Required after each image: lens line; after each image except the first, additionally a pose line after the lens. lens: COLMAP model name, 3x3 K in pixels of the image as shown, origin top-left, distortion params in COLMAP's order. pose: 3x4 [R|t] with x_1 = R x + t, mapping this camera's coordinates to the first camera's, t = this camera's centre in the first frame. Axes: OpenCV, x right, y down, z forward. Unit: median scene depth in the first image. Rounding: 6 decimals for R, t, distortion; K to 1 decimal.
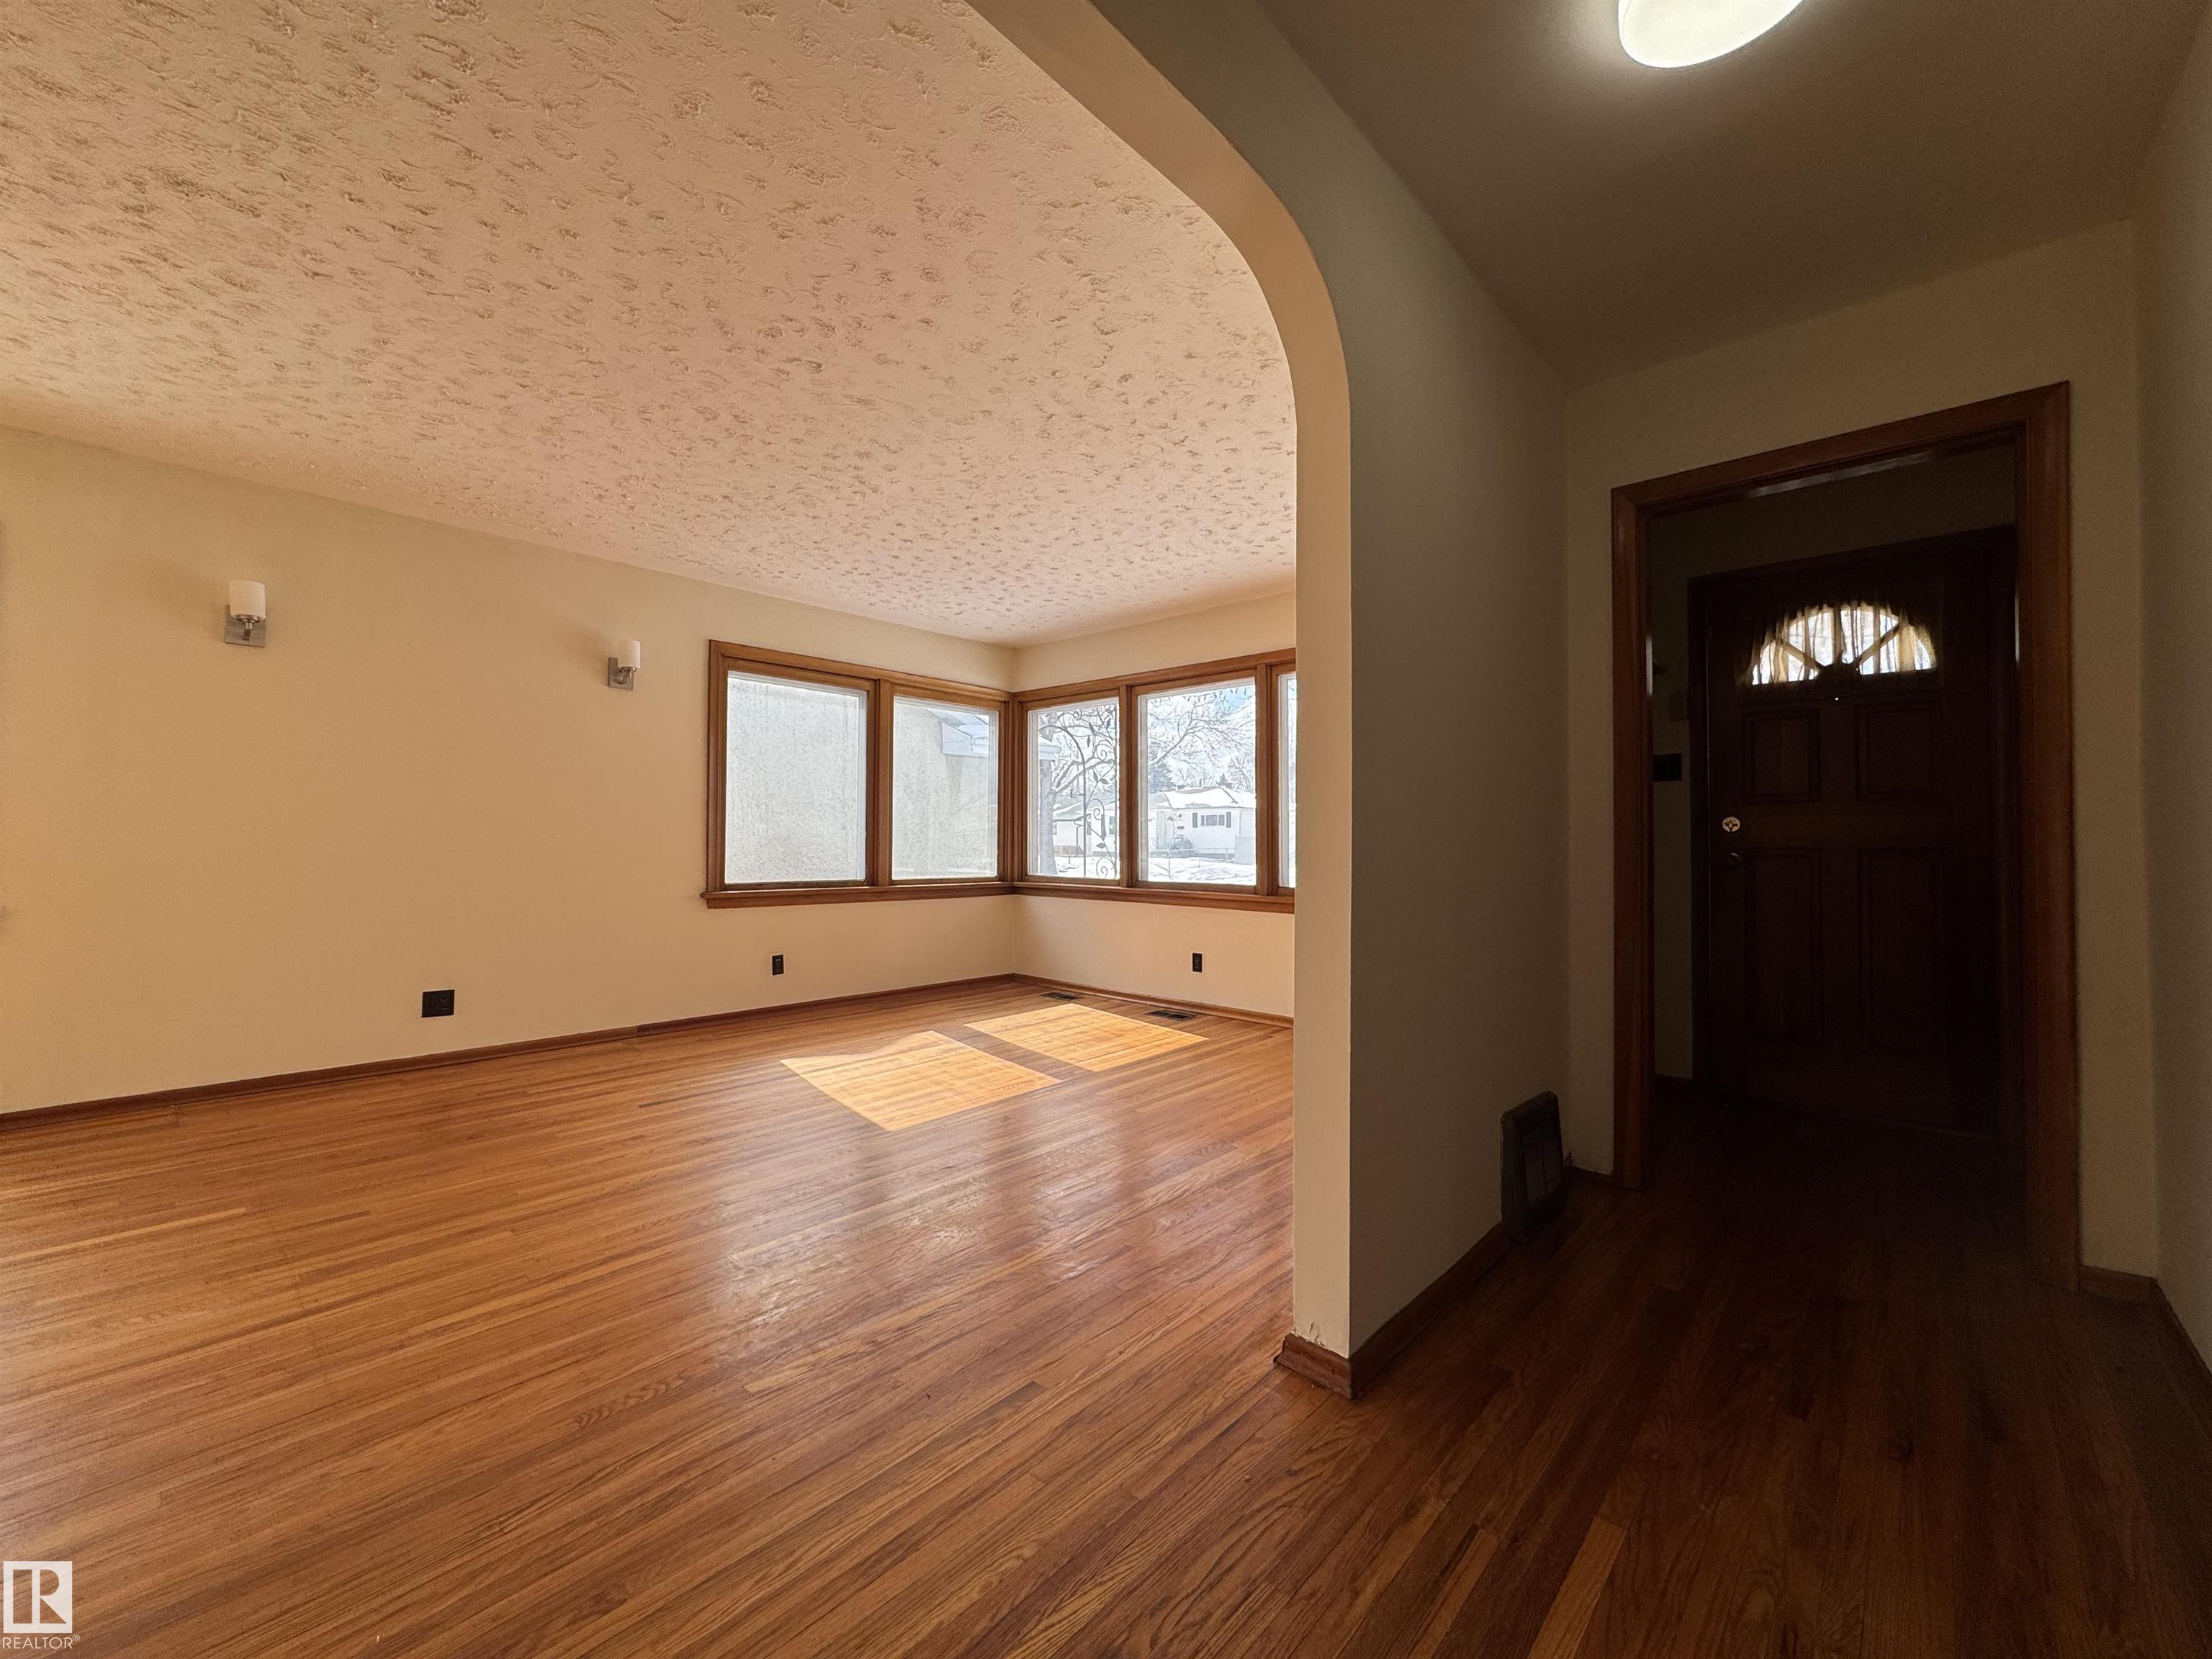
lens RADIAL K [[883.4, 0, 1108.2], [0, 883.4, 828.3], [0, 0, 1]] dist [-0.005192, 0.000597]
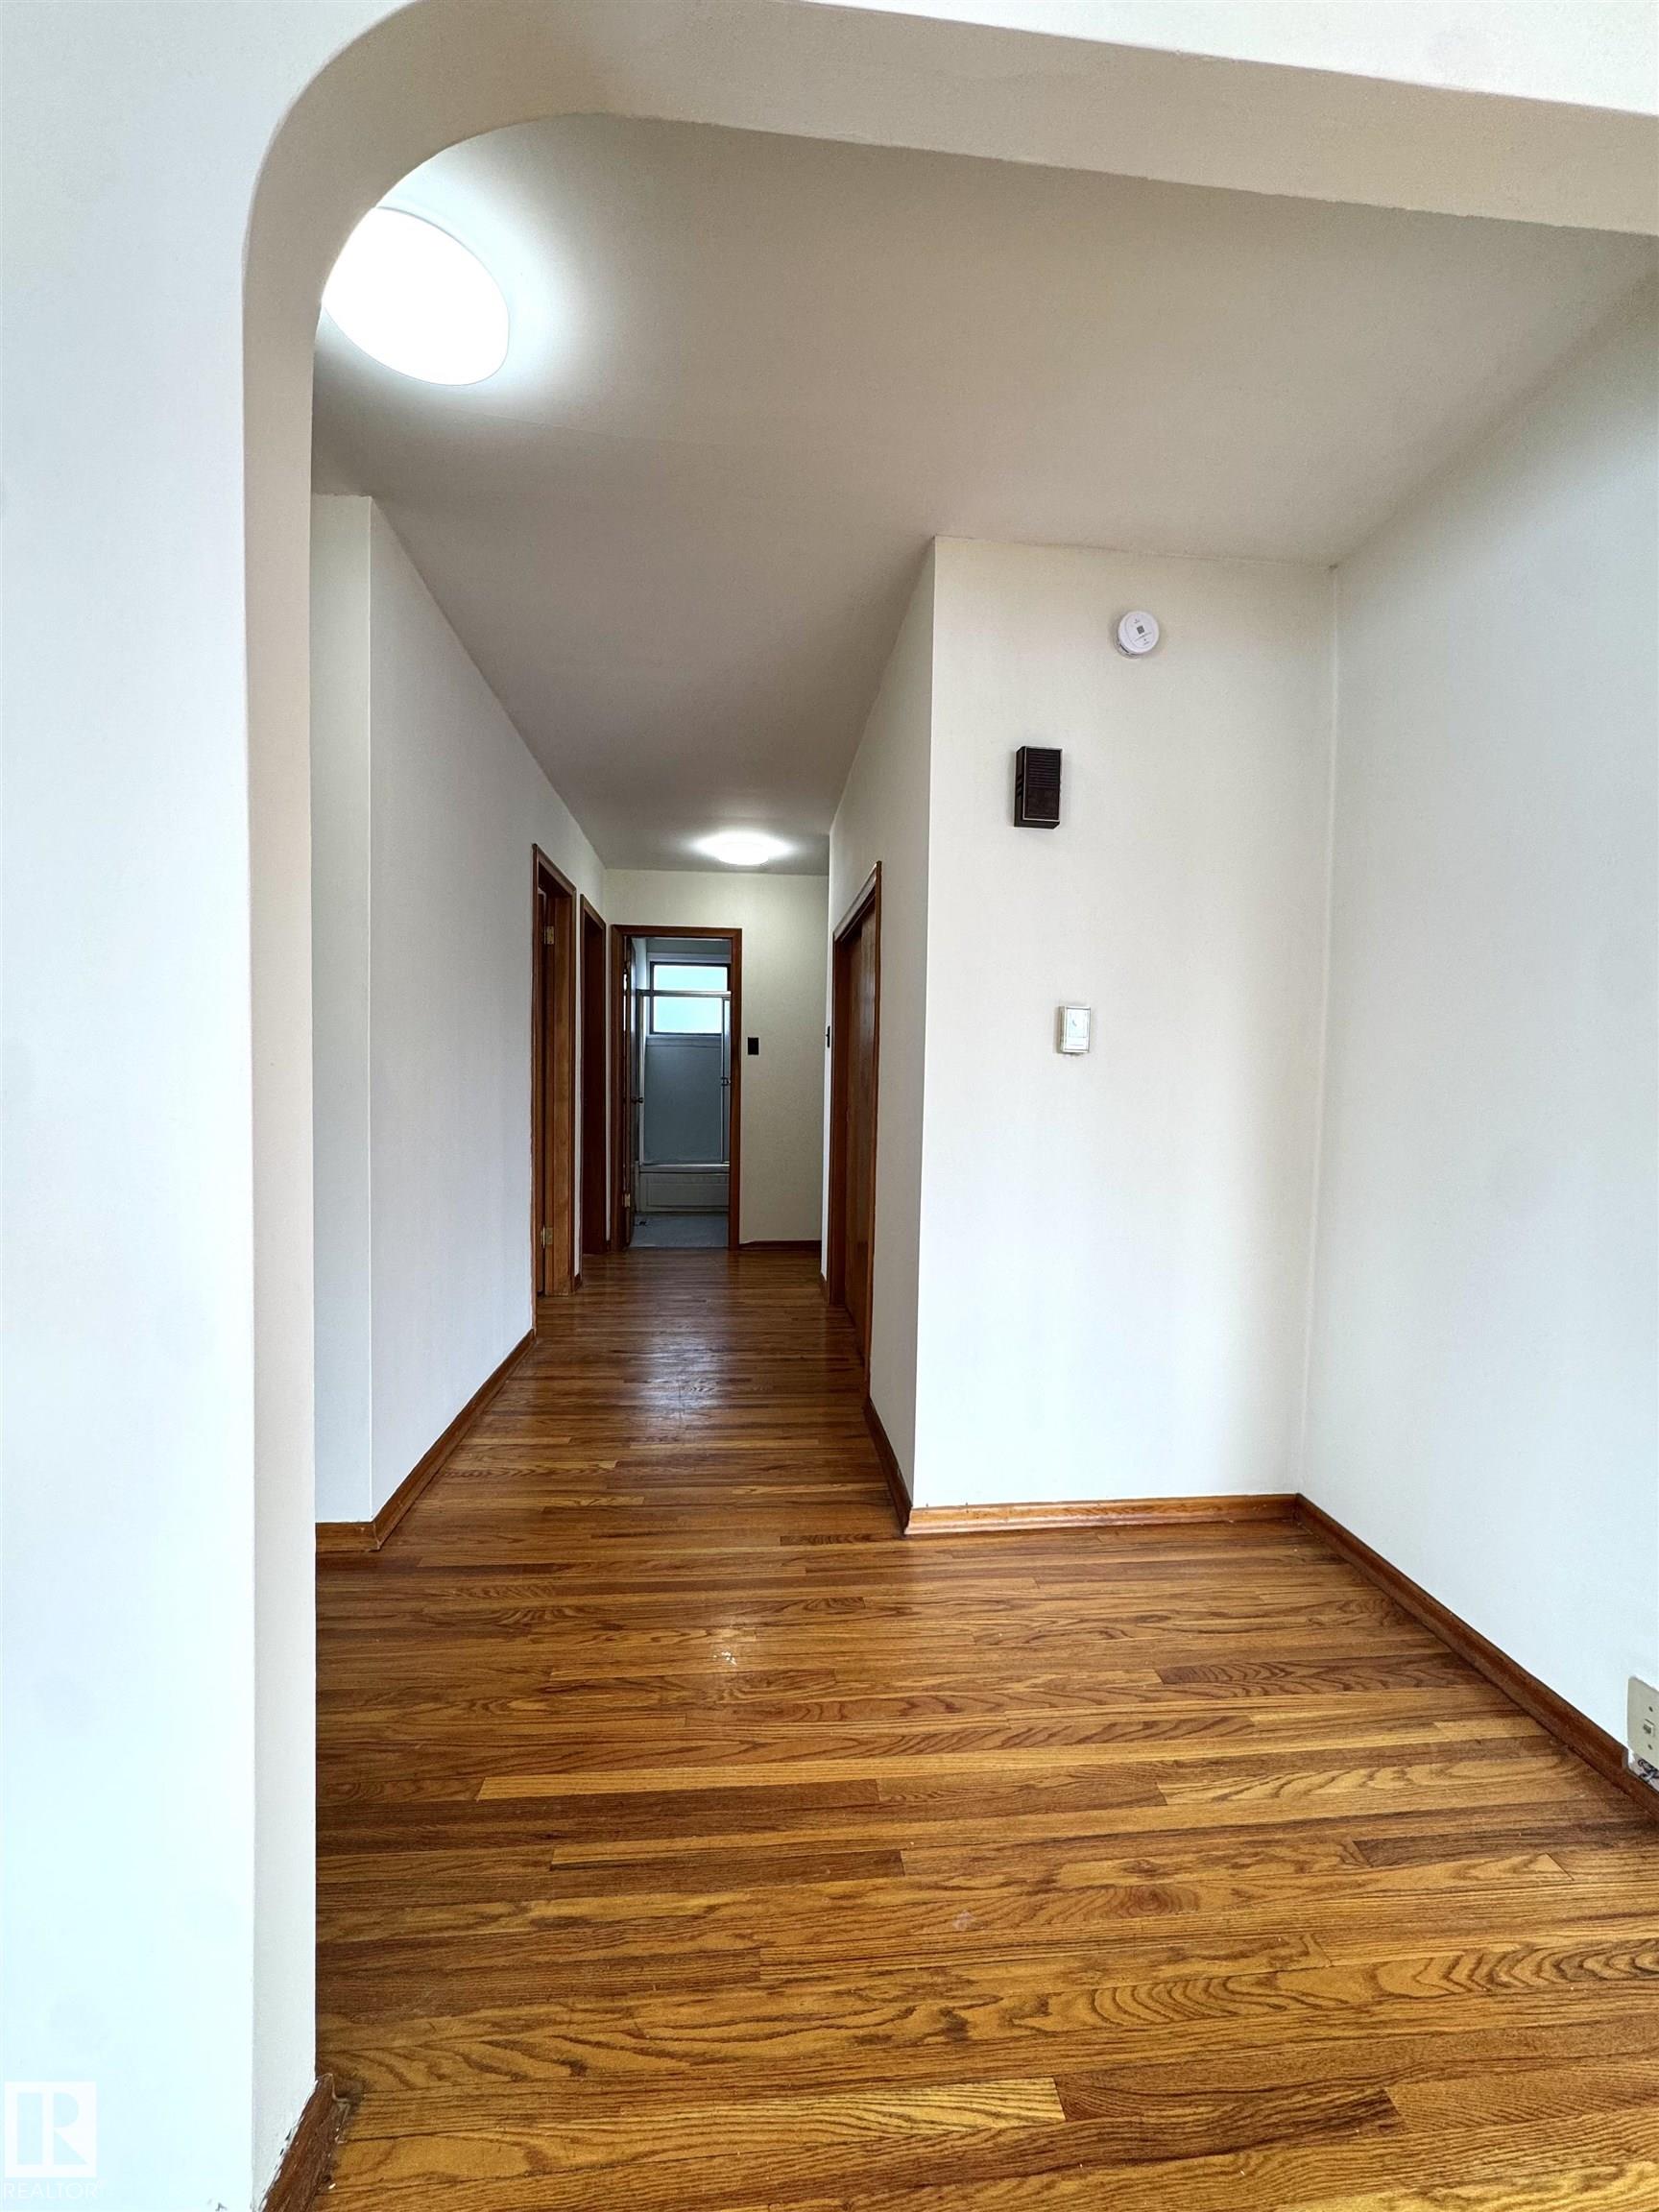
lens RADIAL K [[883.4, 0, 834.9], [0, 883.4, 1105.2], [0, 0, 1]] dist [-0.005192, 0.000597]
pose [[-0.742568, -0.036468, 0.668777, -0.157214], [-0.026845, 0.999335, 0.024687, -0.024105], [-0.669233, 0.000378, -0.743053, 0.565370]]
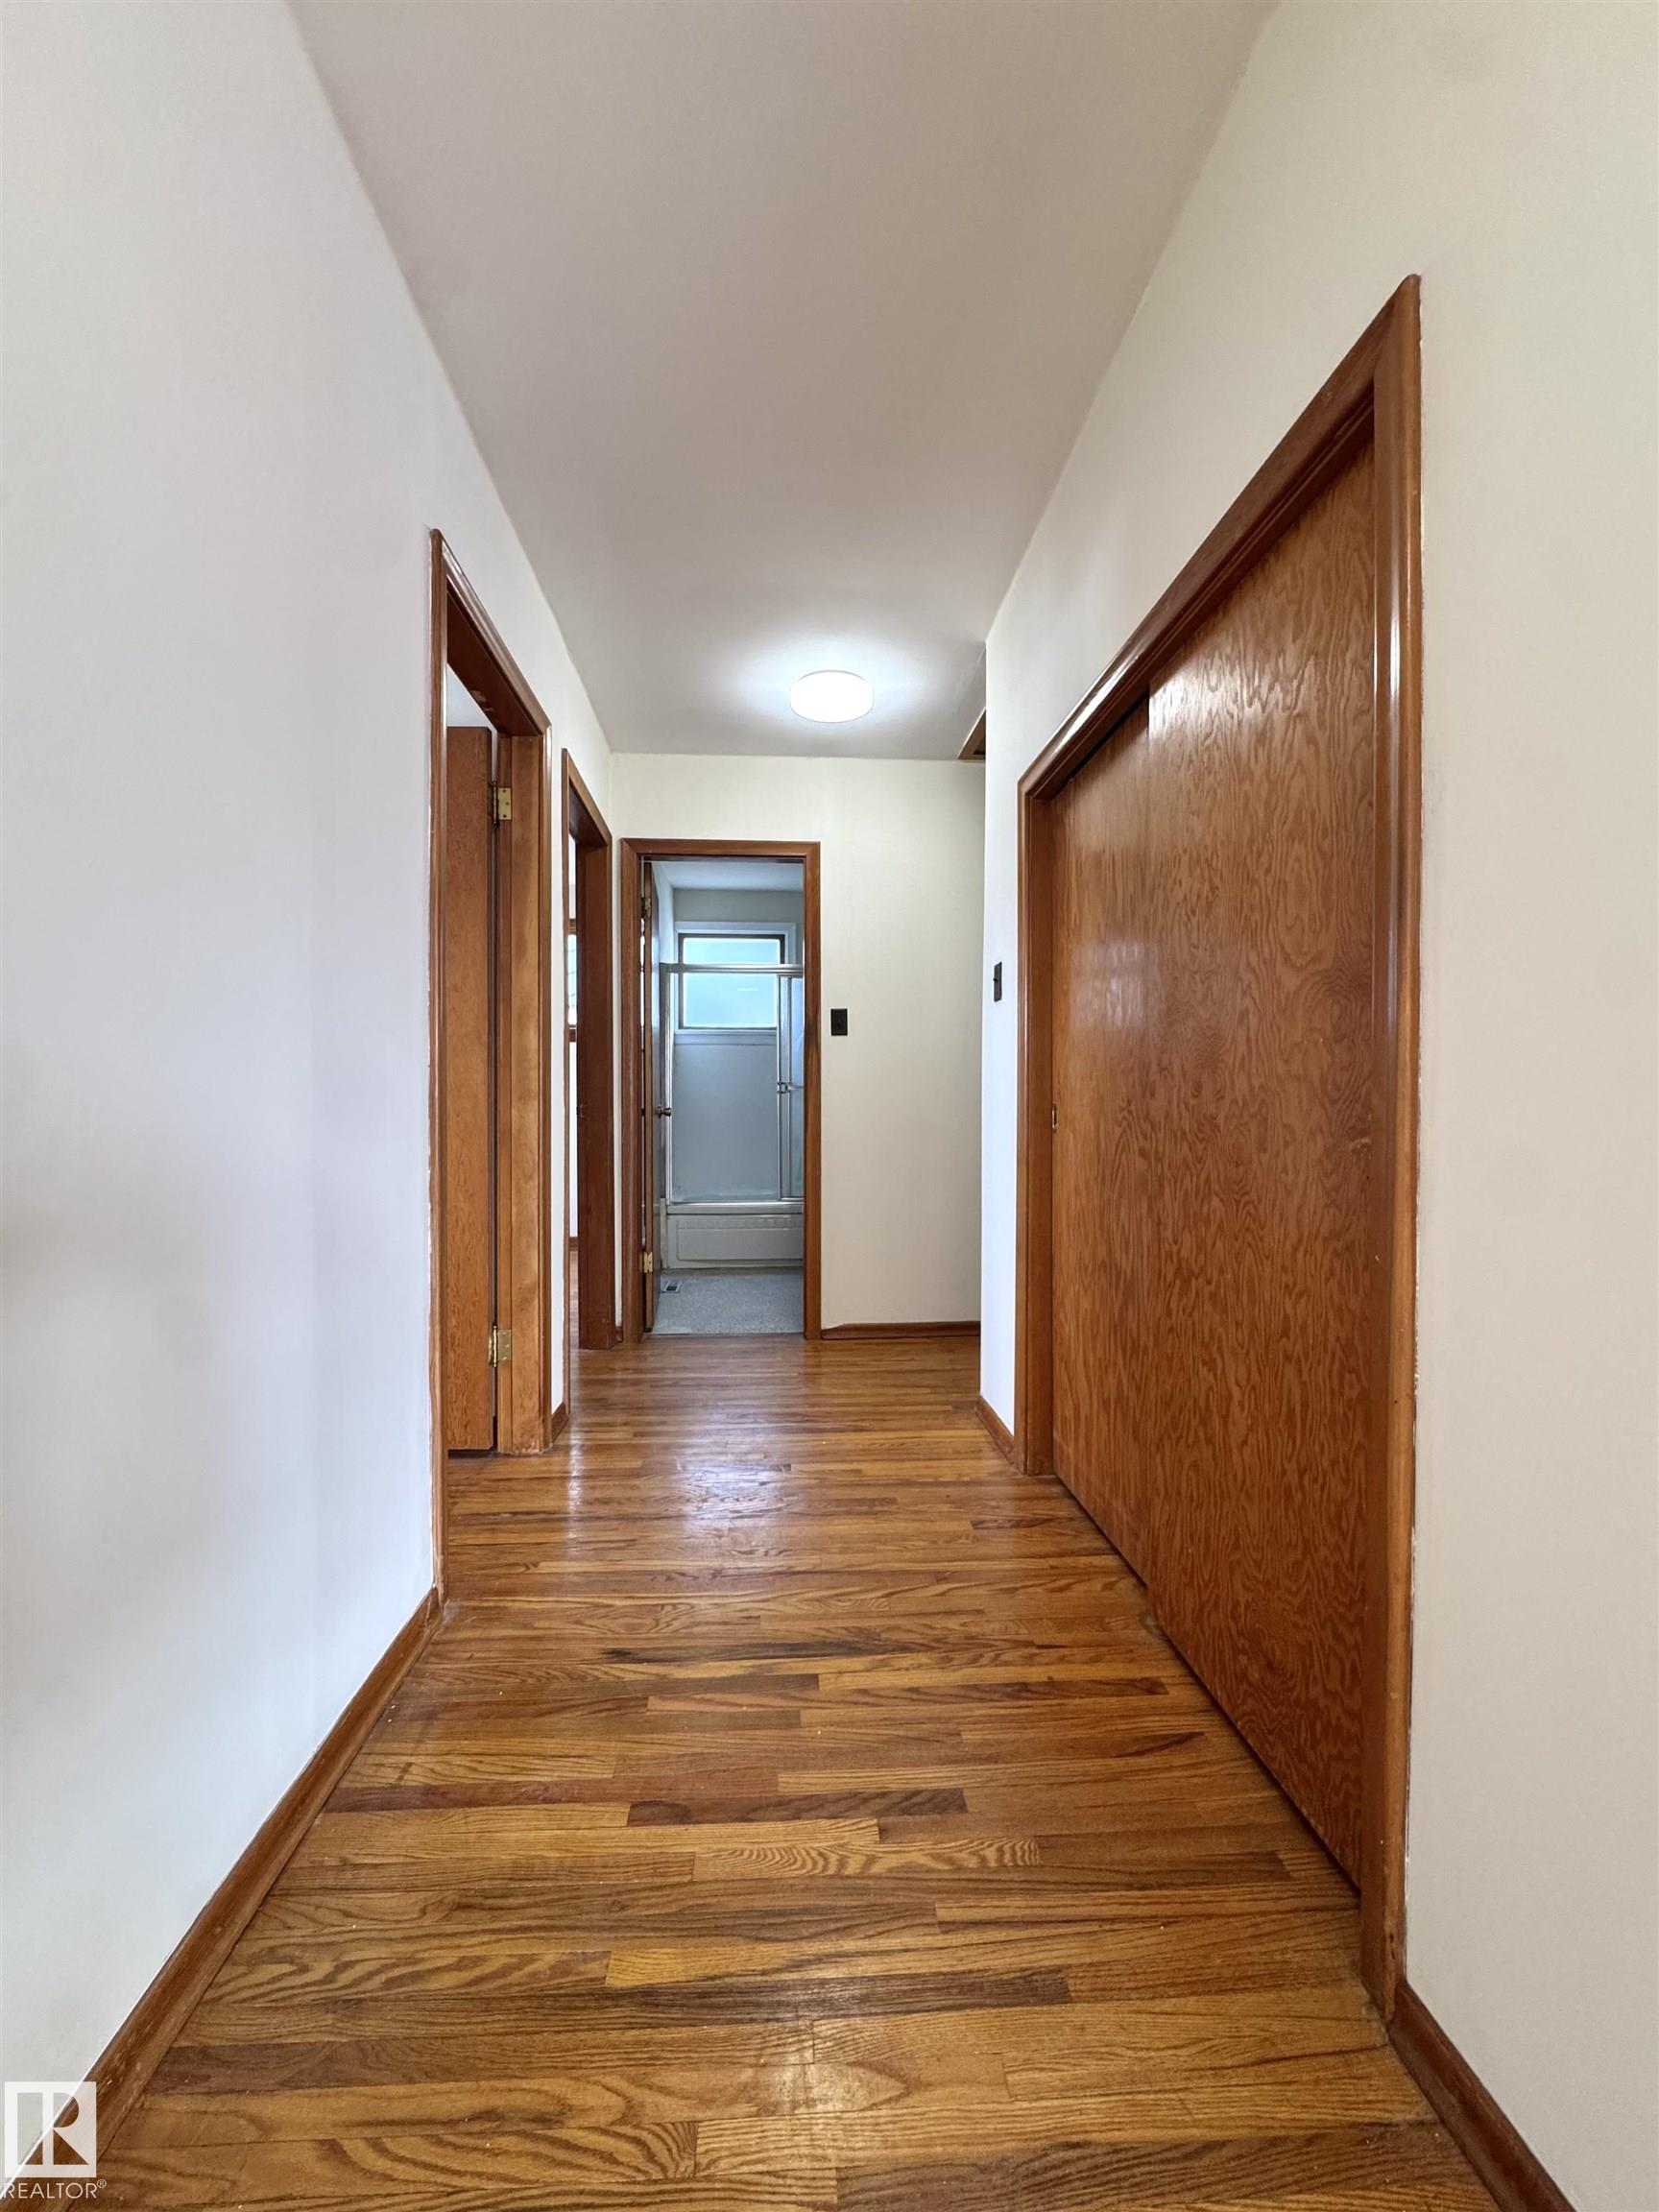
lens RADIAL K [[883.4, 0, 829.7], [0, 883.4, 1106.4], [0, 0, 1]] dist [-0.005192, 0.000597]
pose [[-0.719523, -0.006412, 0.694439, 0.318662], [-0.013167, 0.999904, -0.004410, 0.016140], [-0.694343, -0.012317, -0.719539, 0.224562]]
